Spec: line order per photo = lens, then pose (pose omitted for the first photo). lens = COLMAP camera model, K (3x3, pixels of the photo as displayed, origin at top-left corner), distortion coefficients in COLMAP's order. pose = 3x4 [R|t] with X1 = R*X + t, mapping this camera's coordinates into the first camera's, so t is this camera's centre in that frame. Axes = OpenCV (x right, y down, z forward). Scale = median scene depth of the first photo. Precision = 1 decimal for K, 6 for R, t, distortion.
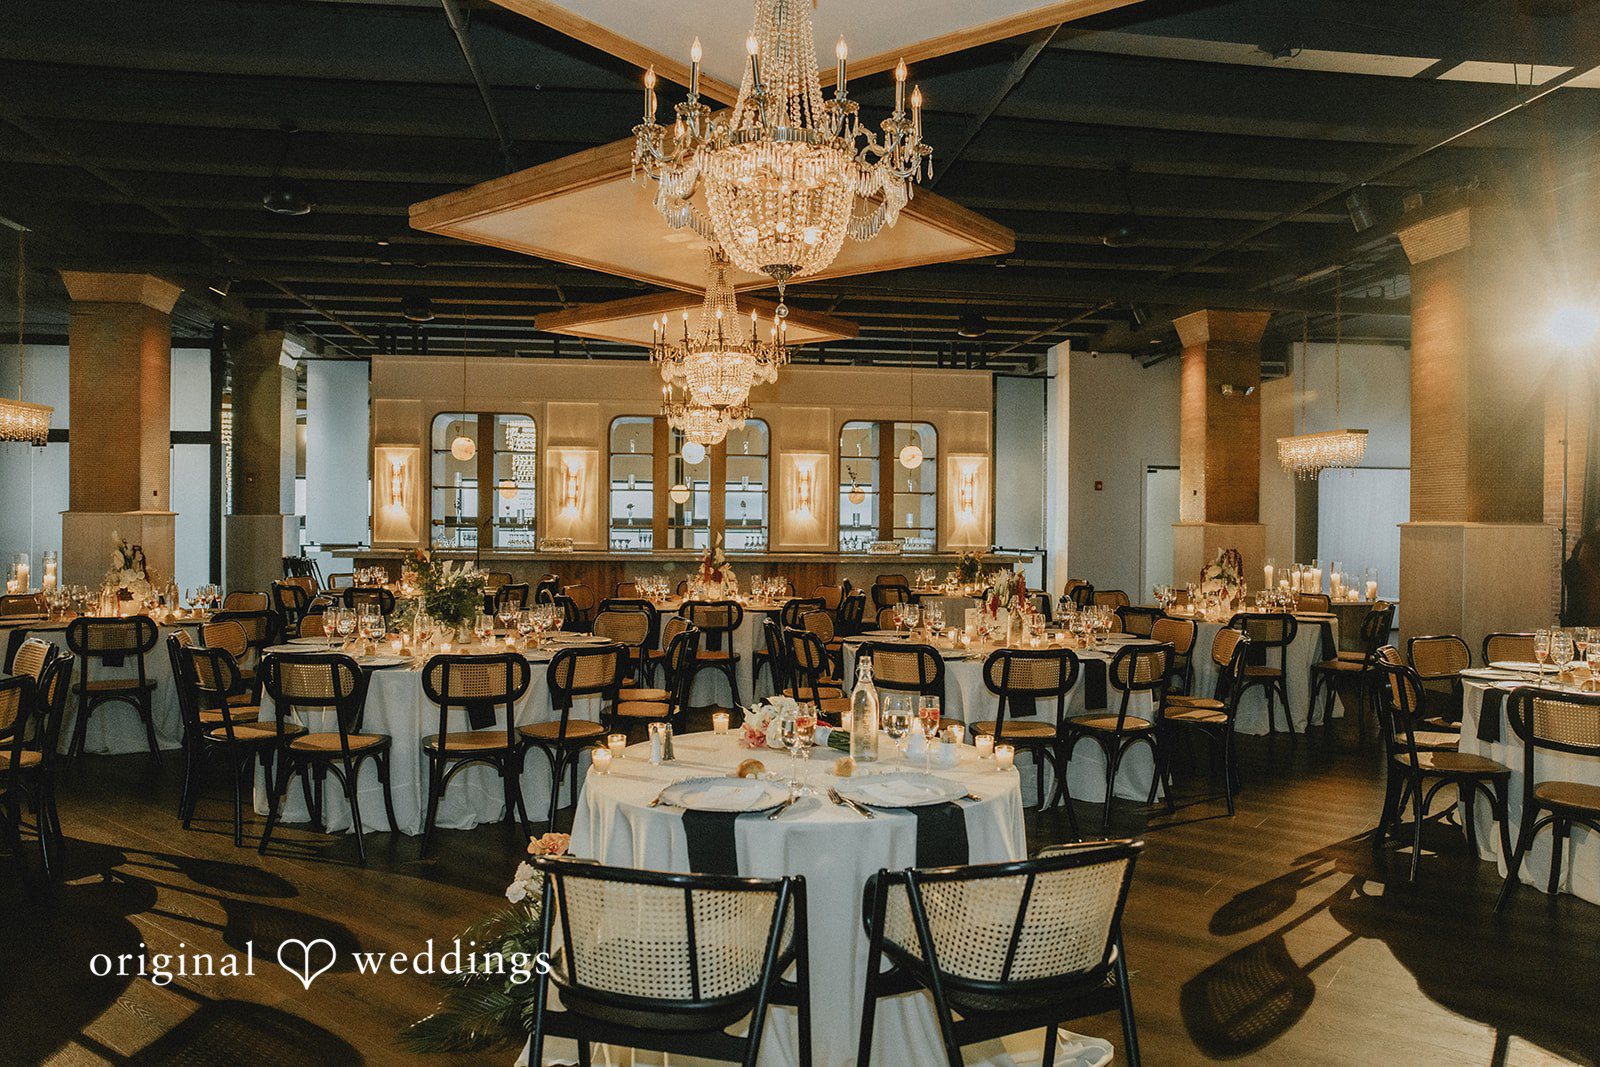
lens RADIAL K [[1078.5, 0, 800.0], [0, 1078.5, 533.5], [0, 0, 1]] dist [-0.035291, 0.001850]
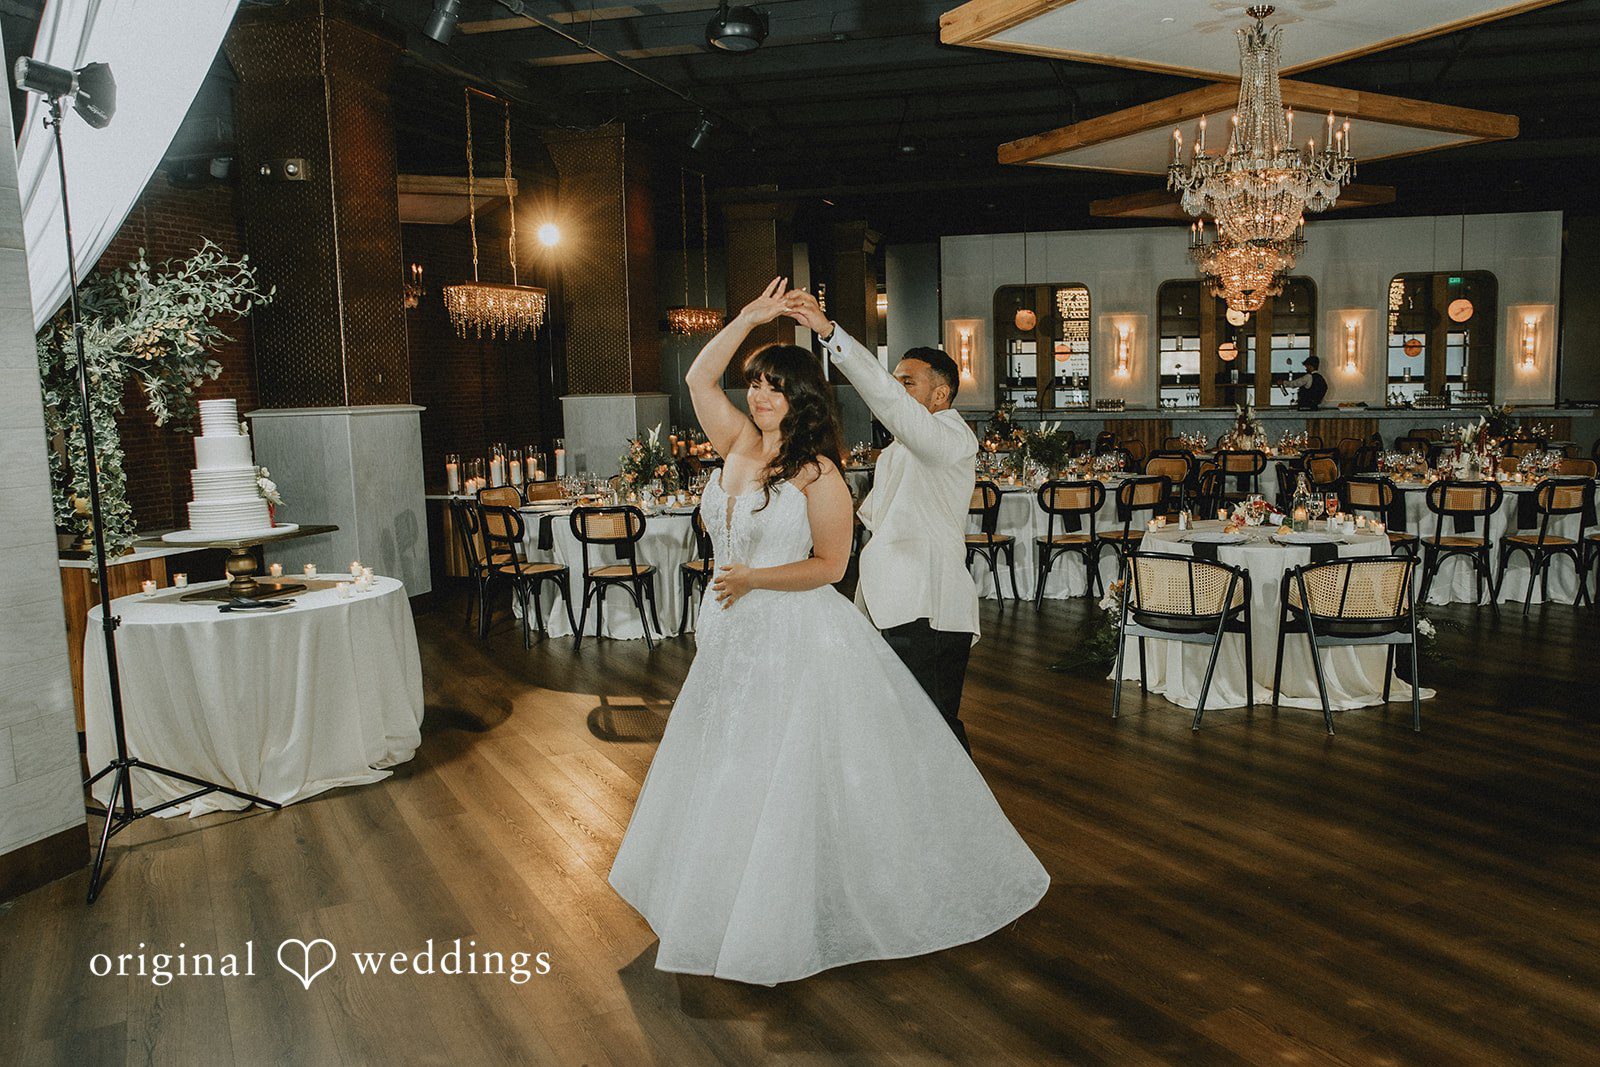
lens RADIAL K [[1387.3, 0, 800.0], [0, 1387.3, 533.5], [0, 0, 1]] dist [-0.066760, 0.001760]
pose [[0.908945, 0.017726, -0.416539, 0.115591], [0.028352, 0.994155, 0.104176, -0.021913], [0.415951, -0.106500, 0.903129, -0.636145]]
